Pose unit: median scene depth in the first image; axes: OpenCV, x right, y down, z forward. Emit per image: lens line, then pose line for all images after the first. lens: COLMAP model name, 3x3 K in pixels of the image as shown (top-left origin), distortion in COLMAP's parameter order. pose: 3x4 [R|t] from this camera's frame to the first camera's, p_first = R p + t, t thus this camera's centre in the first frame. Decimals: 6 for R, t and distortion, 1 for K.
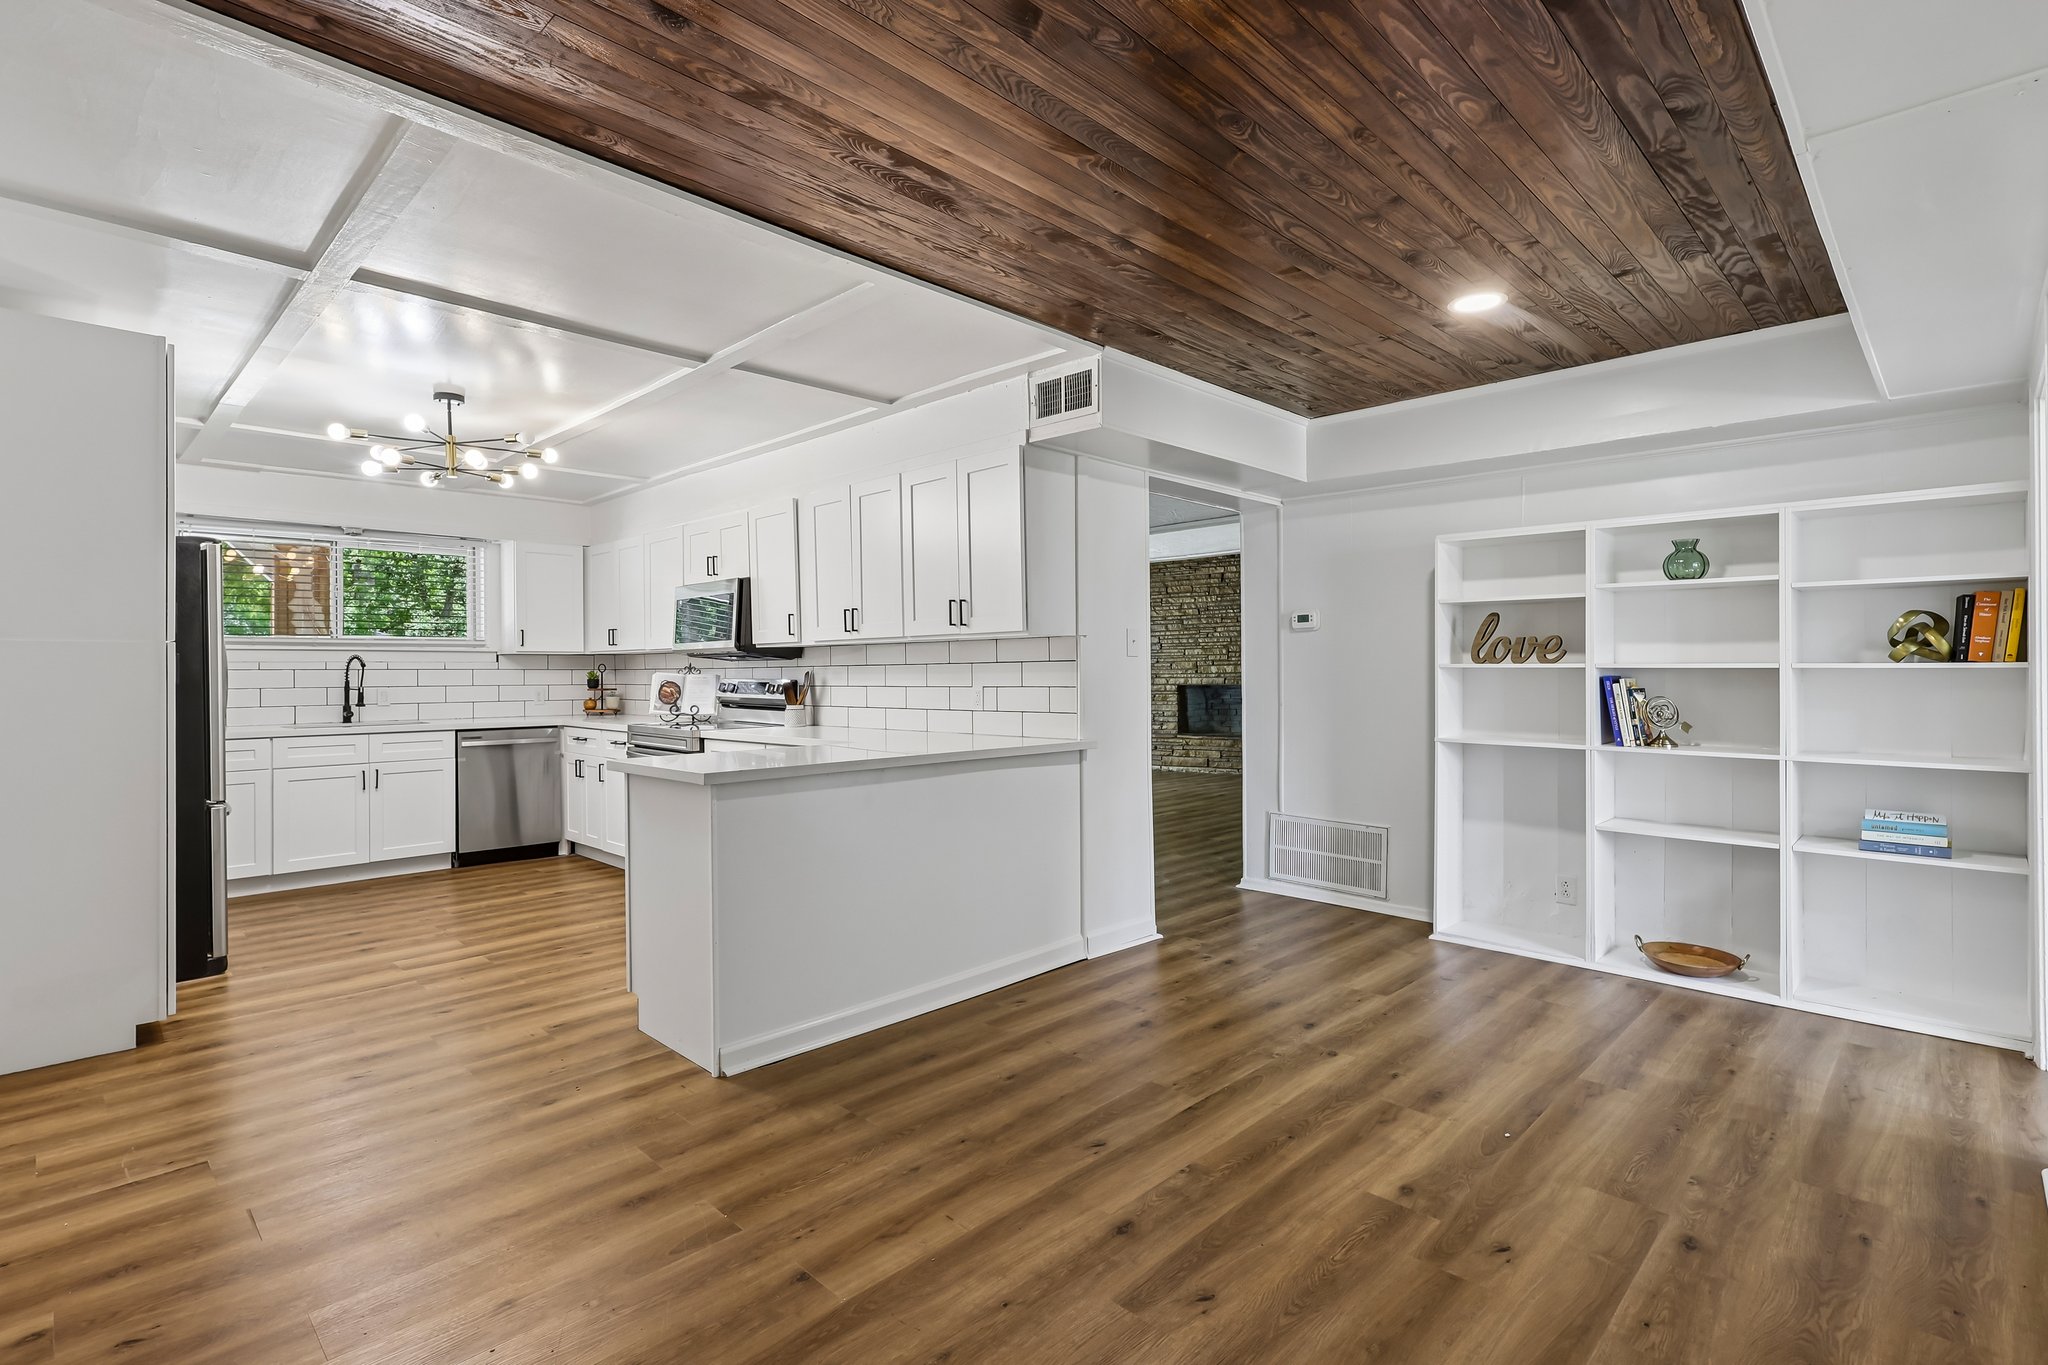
lens RADIAL K [[976.6, 0, 1019.9], [0, 976.6, 671.4], [0, 0, 1]] dist [-0.001093, 0.001776]
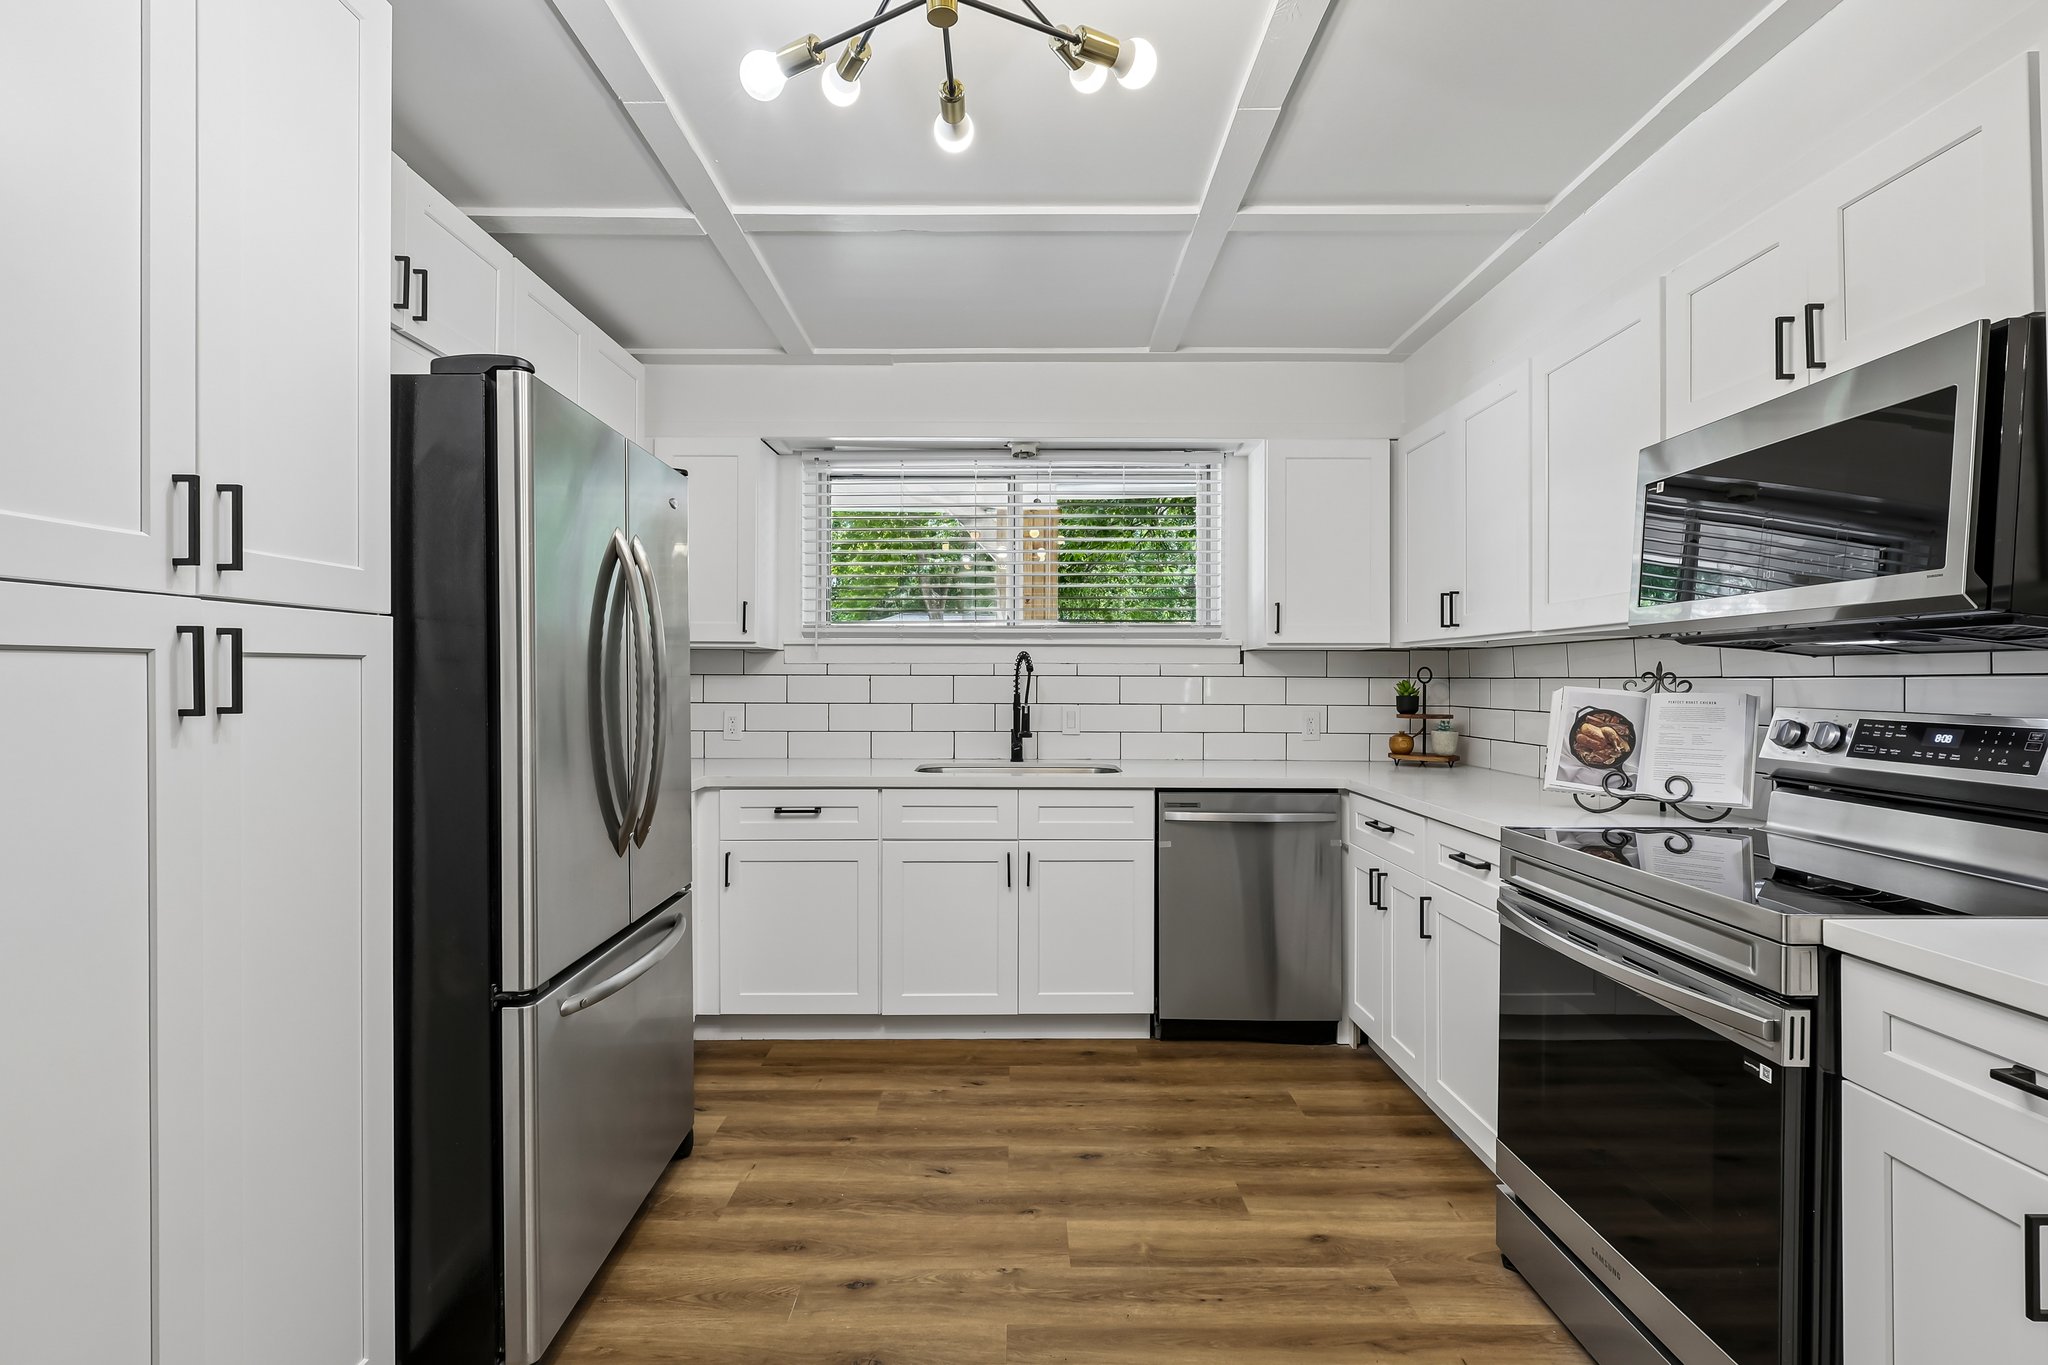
lens RADIAL K [[976.6, 0, 1018.7], [0, 976.6, 683.5], [0, 0, 1]] dist [-0.001093, 0.001776]
pose [[0.705839, 0.010277, -0.708298, -0.261917], [-0.006476, 0.999947, 0.008054, -0.002023], [0.708343, -0.001098, 0.705868, 0.592692]]
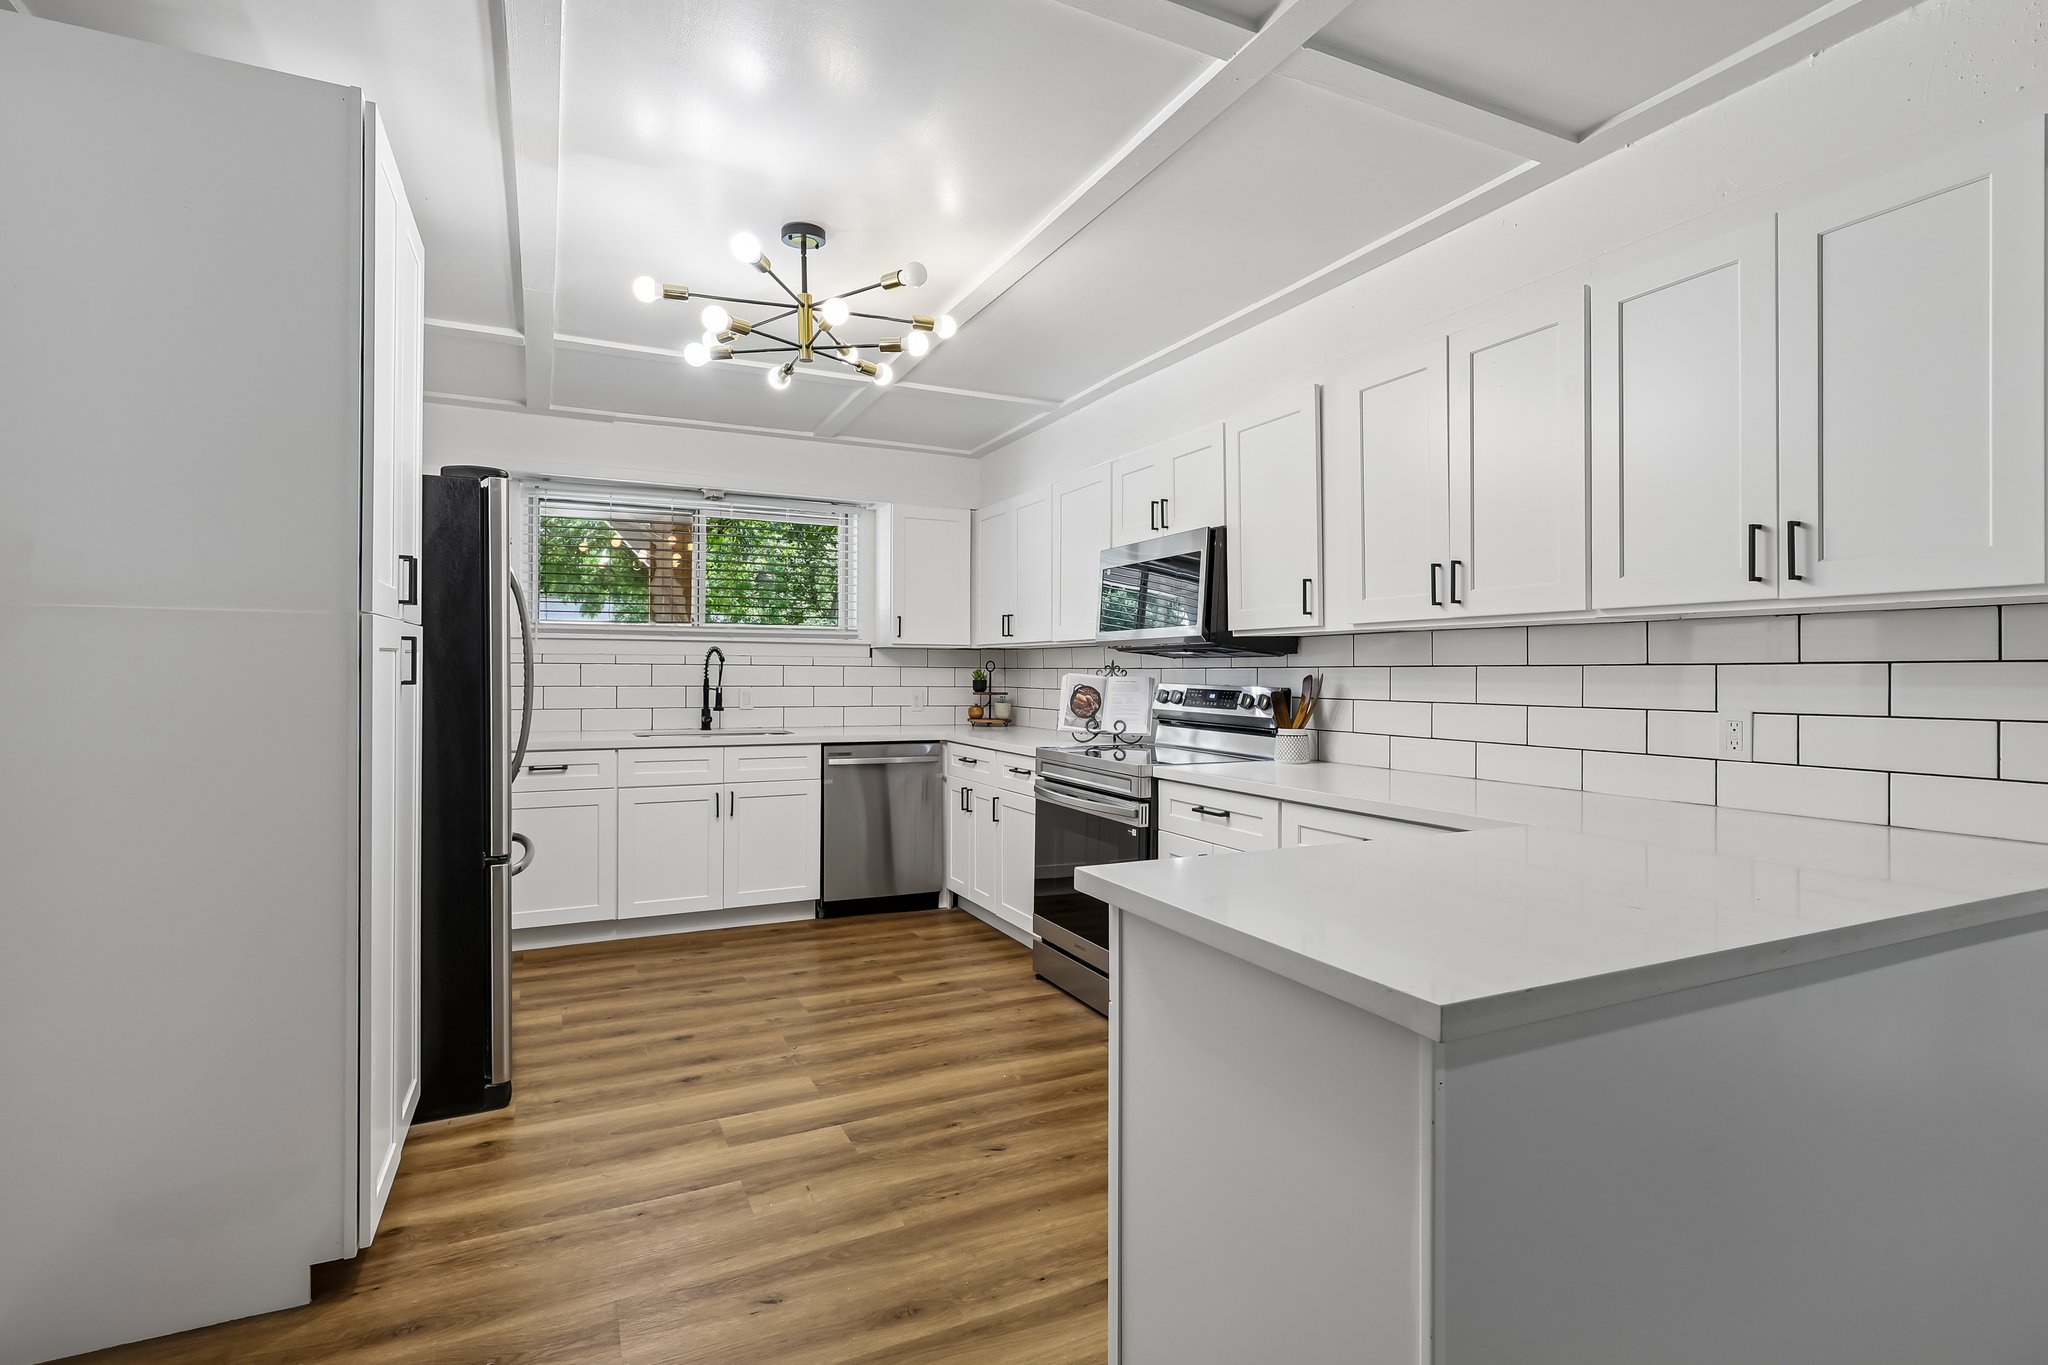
lens RADIAL K [[976.6, 0, 1030.7], [0, 976.6, 679.4], [0, 0, 1]] dist [-0.001093, 0.001776]
pose [[0.945104, 0.014801, -0.326434, -0.173904], [-0.012225, 0.999876, 0.009942, -0.001112], [0.326541, -0.005405, 0.945168, 0.331849]]
